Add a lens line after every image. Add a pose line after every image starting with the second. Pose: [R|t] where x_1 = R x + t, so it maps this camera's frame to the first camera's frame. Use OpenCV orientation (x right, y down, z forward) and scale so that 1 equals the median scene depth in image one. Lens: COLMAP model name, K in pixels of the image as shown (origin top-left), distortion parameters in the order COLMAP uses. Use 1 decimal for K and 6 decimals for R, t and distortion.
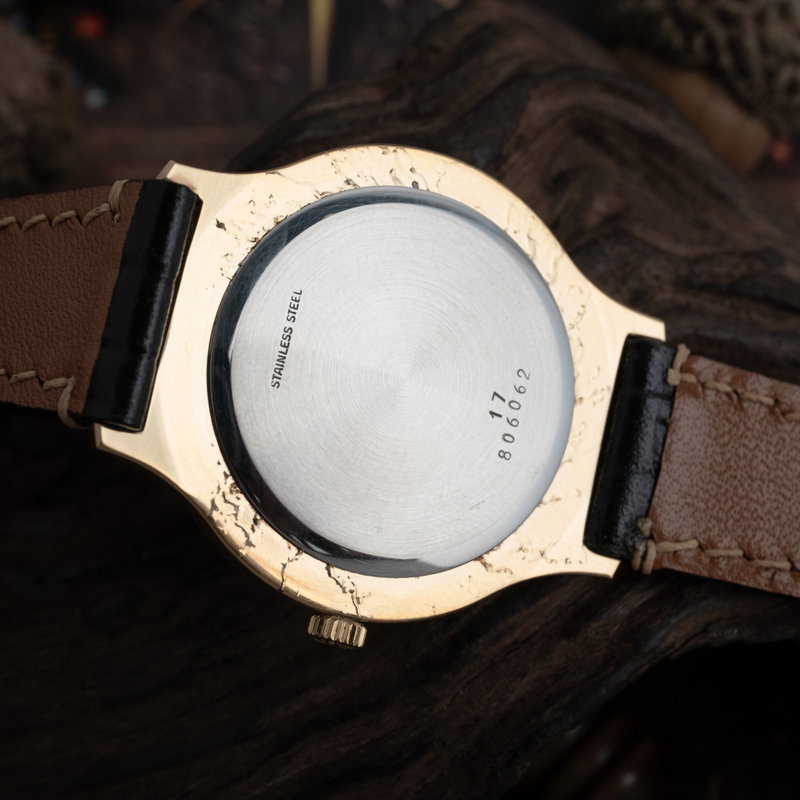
lens RADIAL K [[1476.3, 0, 400.0], [0, 1476.3, 400.0], [0, 0, 1]] dist [0.010709, 0.108219]
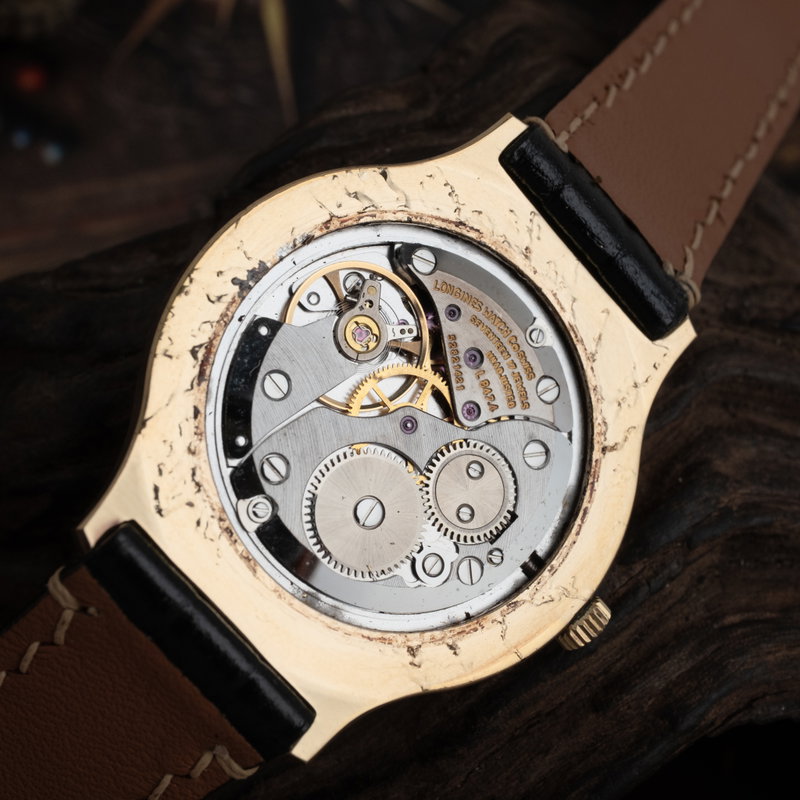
lens RADIAL K [[1459.1, 0, 400.0], [0, 1459.1, 400.0], [0, 0, 1]] dist [0.012546, 0.090807]
pose [[0.999642, 0.026032, -0.006159, -0.005941], [-0.025985, 0.999633, 0.007672, -0.032485], [0.006357, -0.007509, 0.999952, 0.107324]]
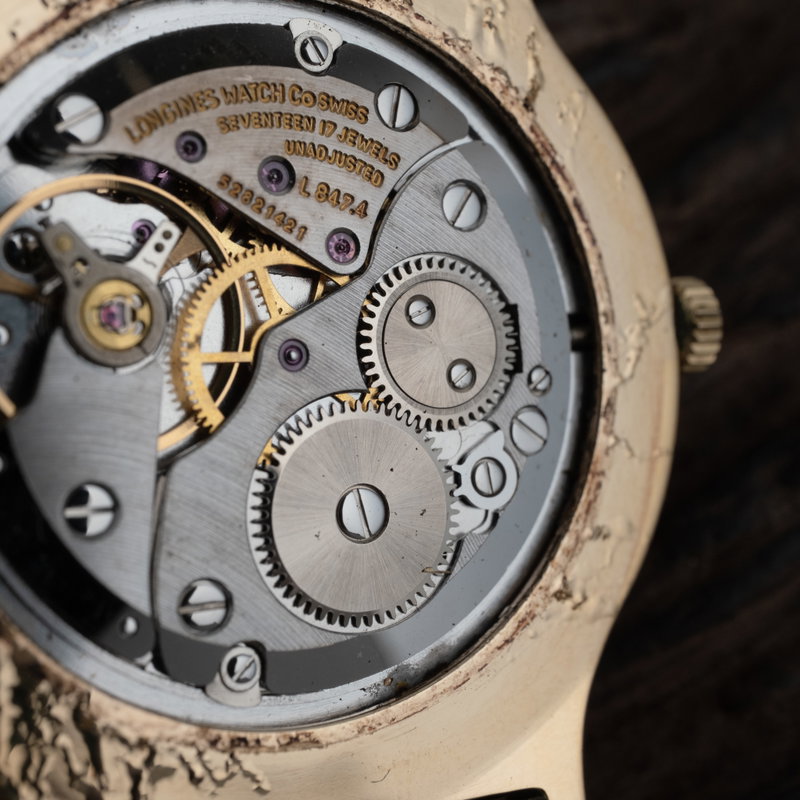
lens RADIAL K [[1459.1, 0, 400.0], [0, 1459.1, 400.0], [0, 0, 1]] dist [0.012546, 0.090807]
pose [[0.701964, -0.712202, -0.003869, 0.009754], [0.648921, 0.637335, 0.415579, -0.173829], [-0.293510, -0.294232, 0.909549, 0.505482]]
